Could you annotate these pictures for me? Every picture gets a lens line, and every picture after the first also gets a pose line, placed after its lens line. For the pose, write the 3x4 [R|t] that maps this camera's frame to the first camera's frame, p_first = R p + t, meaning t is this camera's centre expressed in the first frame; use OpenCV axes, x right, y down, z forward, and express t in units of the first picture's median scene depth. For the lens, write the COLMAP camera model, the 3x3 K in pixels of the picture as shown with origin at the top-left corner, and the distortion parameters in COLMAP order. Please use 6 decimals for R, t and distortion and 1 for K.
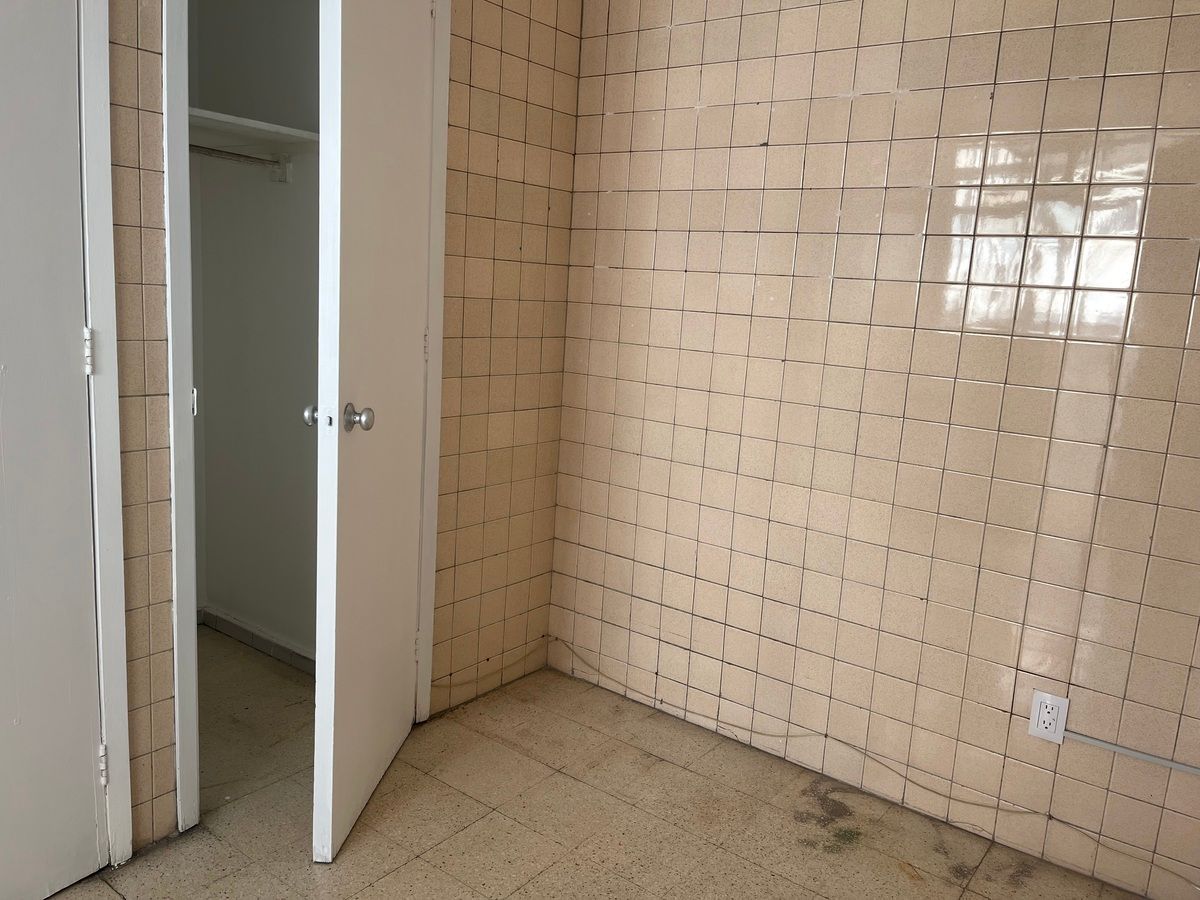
lens RADIAL K [[903.9, 0, 597.5], [0, 903.9, 452.2], [0, 0, 1]] dist [0.074334, -0.090096]
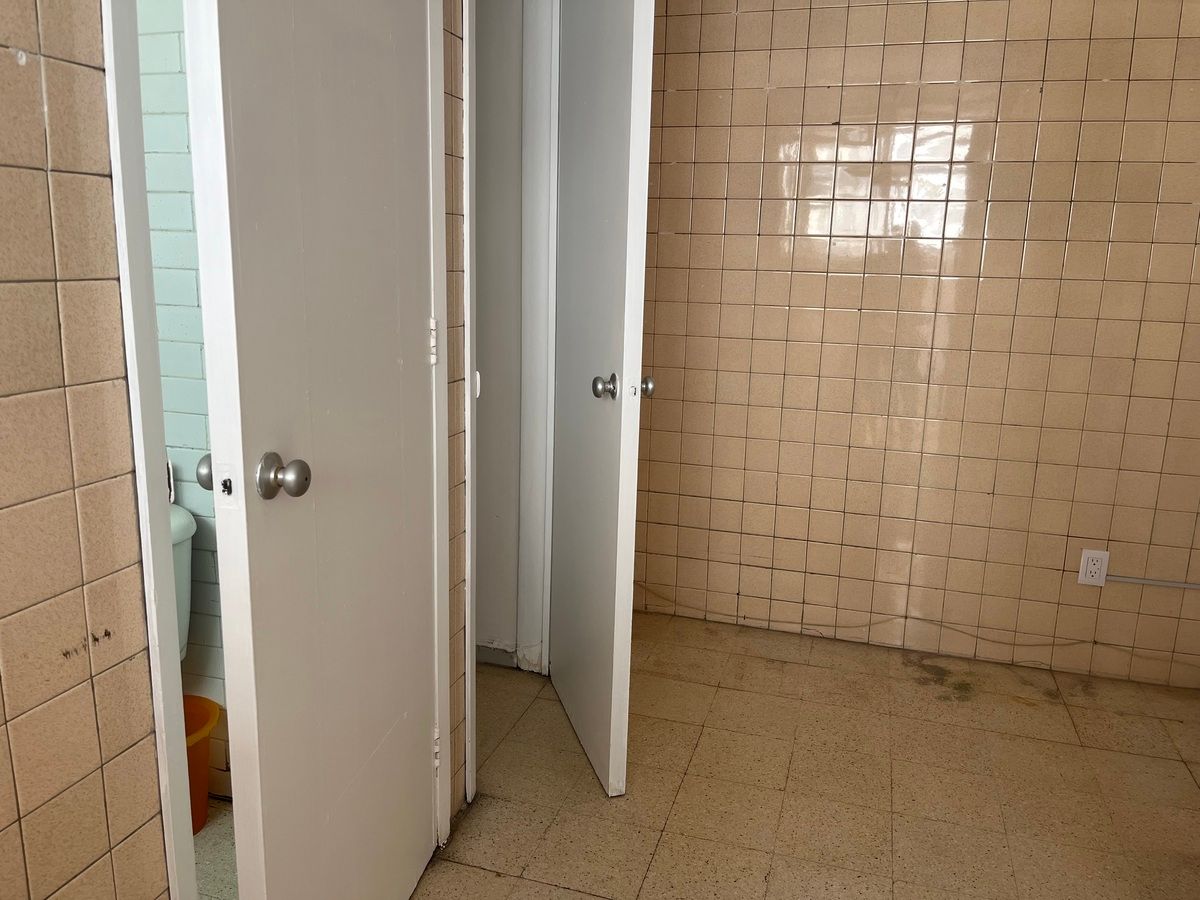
lens RADIAL K [[903.9, 0, 597.7], [0, 903.9, 444.5], [0, 0, 1]] dist [0.074334, -0.090096]
pose [[0.937537, -0.106366, 0.331227, -0.513987], [0.091700, 0.993999, 0.059643, -0.028175], [-0.335583, -0.025544, 0.941664, -0.001543]]
